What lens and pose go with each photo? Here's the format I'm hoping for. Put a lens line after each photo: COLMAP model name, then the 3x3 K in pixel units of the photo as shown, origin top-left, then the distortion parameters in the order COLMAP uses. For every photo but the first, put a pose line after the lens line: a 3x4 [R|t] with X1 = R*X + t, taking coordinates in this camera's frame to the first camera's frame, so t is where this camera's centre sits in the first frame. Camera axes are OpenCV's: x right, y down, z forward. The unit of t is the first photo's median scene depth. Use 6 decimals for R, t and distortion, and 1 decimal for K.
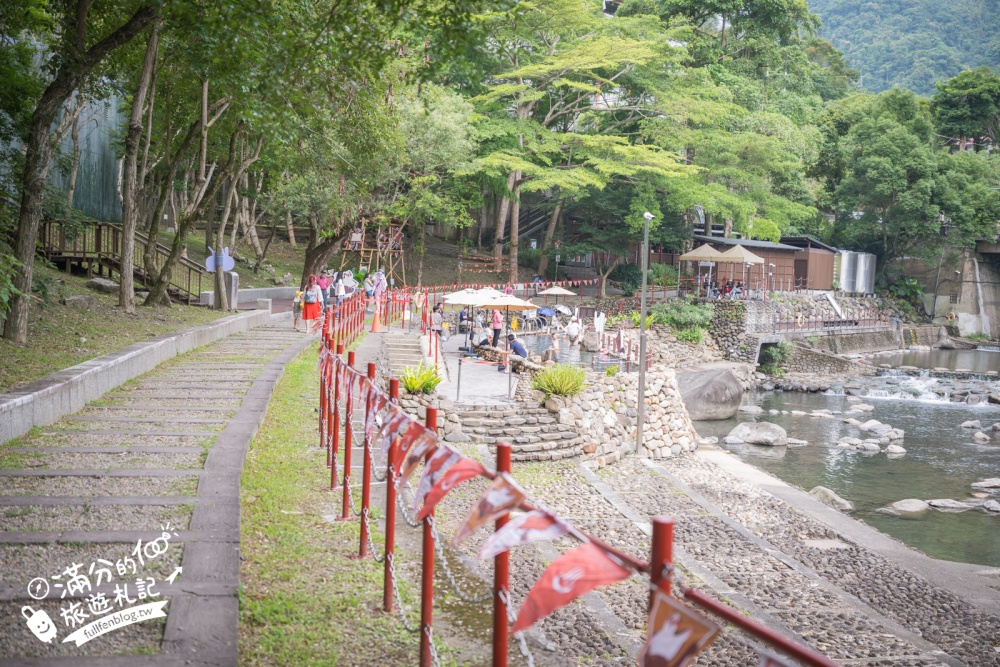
lens RADIAL K [[1211.6, 0, 500.5], [0, 1211.6, 331.1], [0, 0, 1]] dist [0.003031, 0.000000]
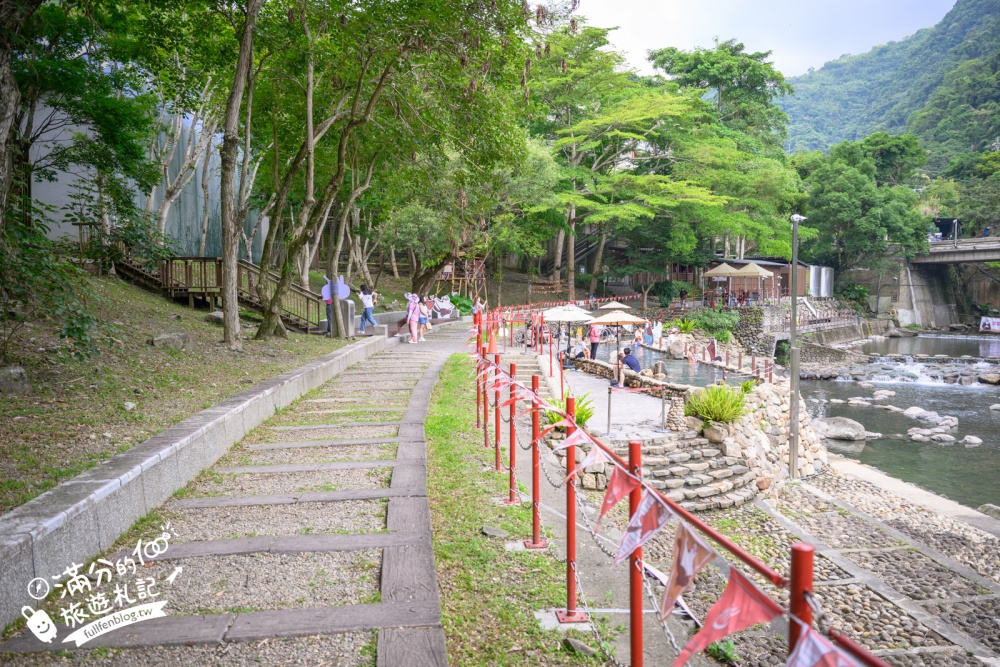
lens RADIAL K [[775.5, 0, 500.4], [0, 775.5, 337.3], [0, 0, 1]] dist [-0.000447, -0.003703]
pose [[0.998715, -0.041037, -0.029738, -0.046069], [0.041189, 0.999141, 0.004522, -0.009110], [0.029527, -0.005741, 0.999548, 0.214793]]
